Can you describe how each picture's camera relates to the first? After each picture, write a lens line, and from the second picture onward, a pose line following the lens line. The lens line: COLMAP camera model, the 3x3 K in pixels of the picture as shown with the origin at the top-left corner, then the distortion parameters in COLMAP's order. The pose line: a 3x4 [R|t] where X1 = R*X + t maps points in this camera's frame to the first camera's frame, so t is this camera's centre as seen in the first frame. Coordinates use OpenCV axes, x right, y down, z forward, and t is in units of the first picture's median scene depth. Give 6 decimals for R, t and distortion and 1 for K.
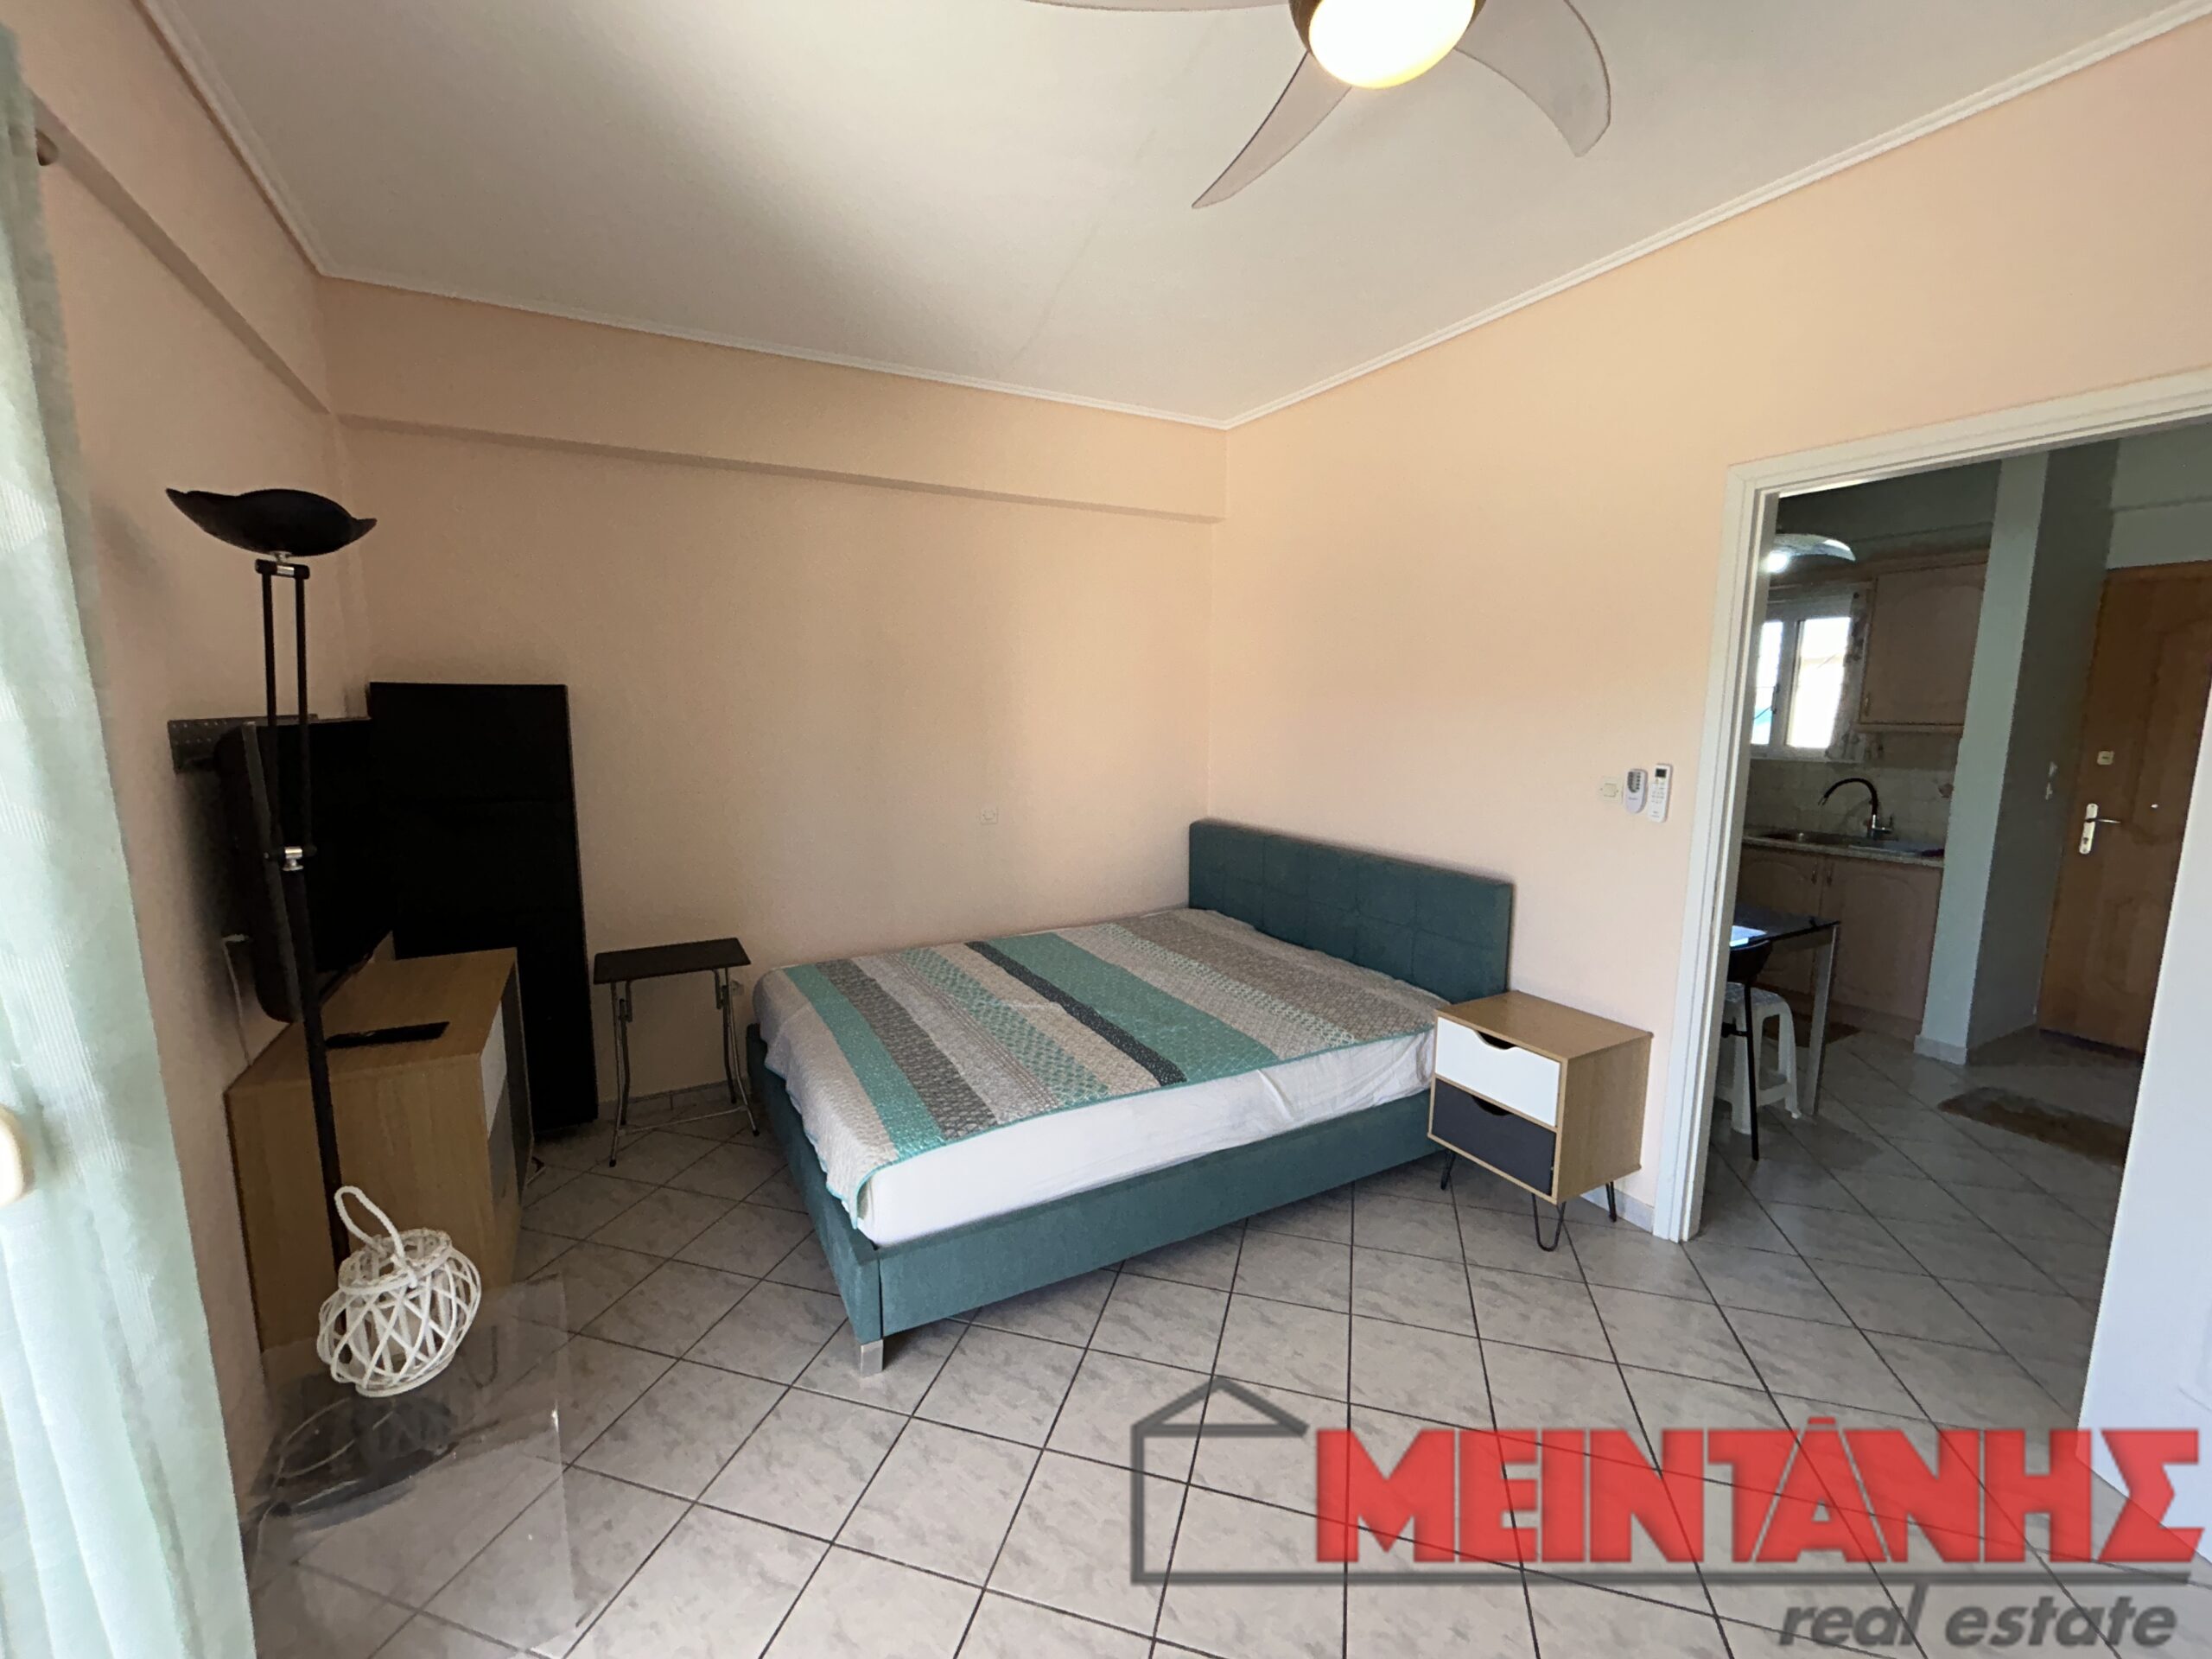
lens RADIAL K [[889.9, 0, 1103.4], [0, 889.9, 829.4], [0, 0, 1]] dist [-0.003195, 0.002622]
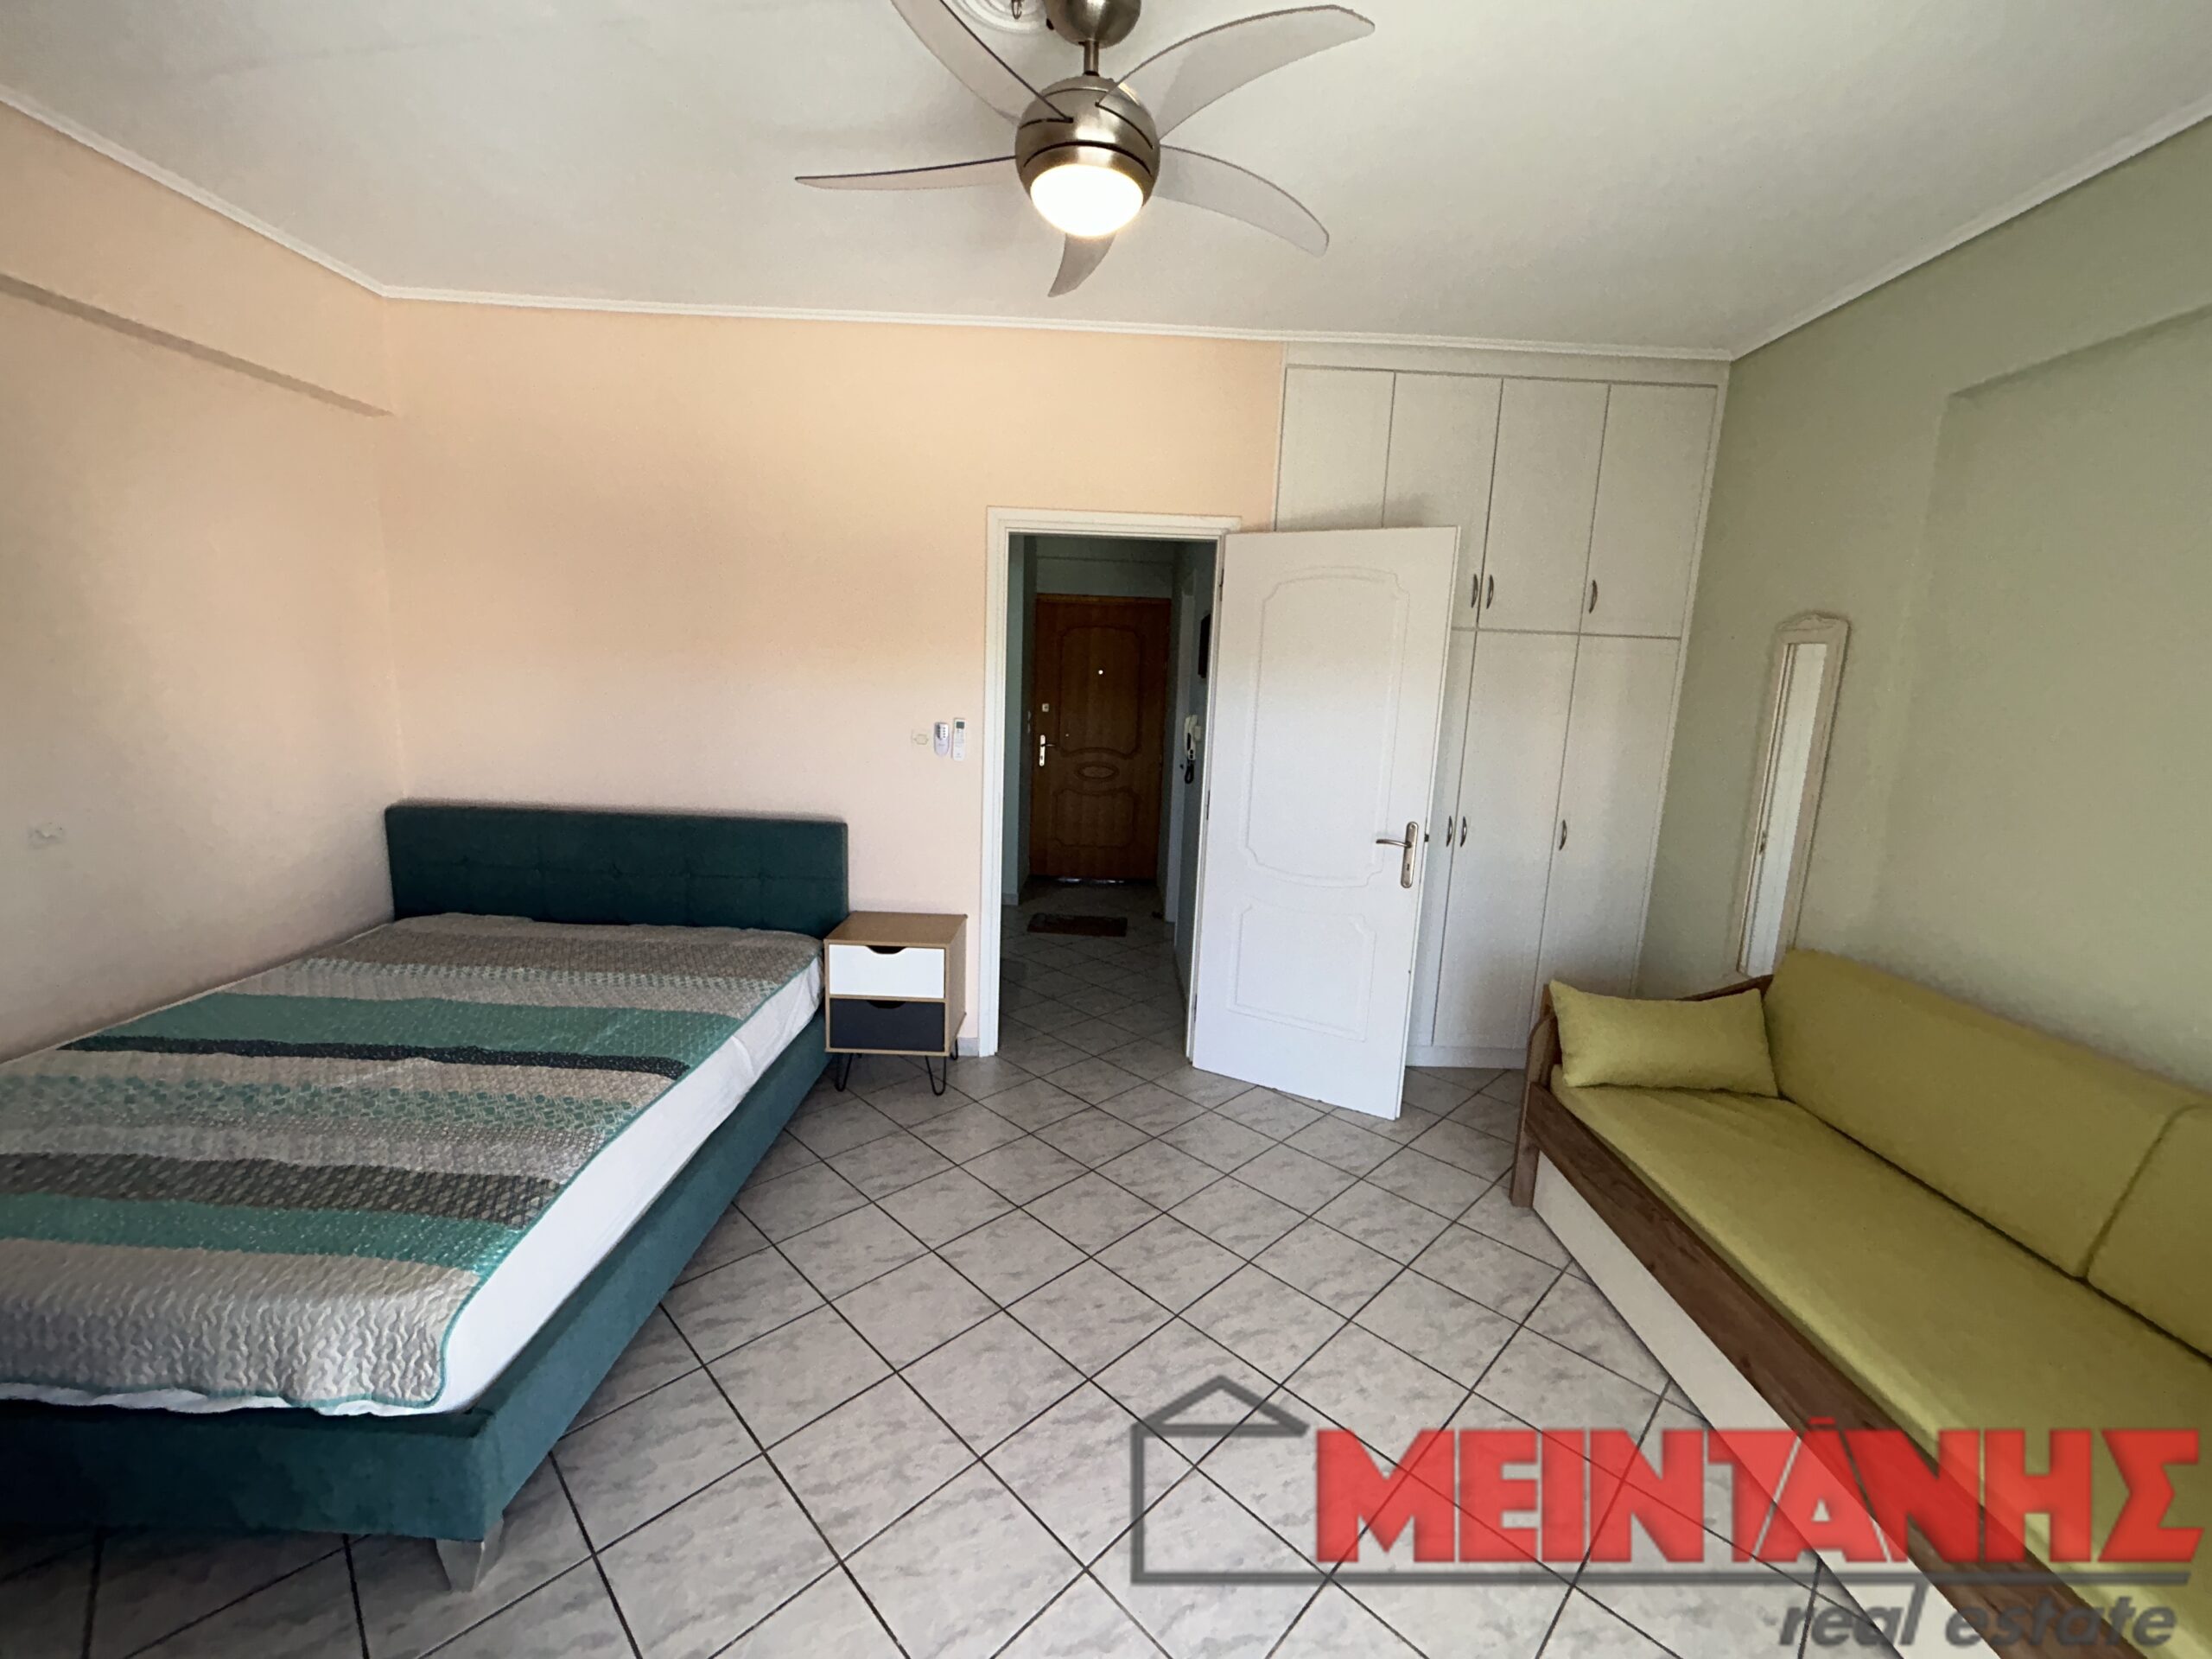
lens RADIAL K [[889.9, 0, 1103.4], [0, 889.9, 829.4], [0, 0, 1]] dist [-0.003195, 0.002622]
pose [[0.482485, -0.133106, 0.865731, -0.420018], [0.087499, 0.990766, 0.103566, -0.023917], [-0.871523, 0.025782, 0.489677, 0.128324]]
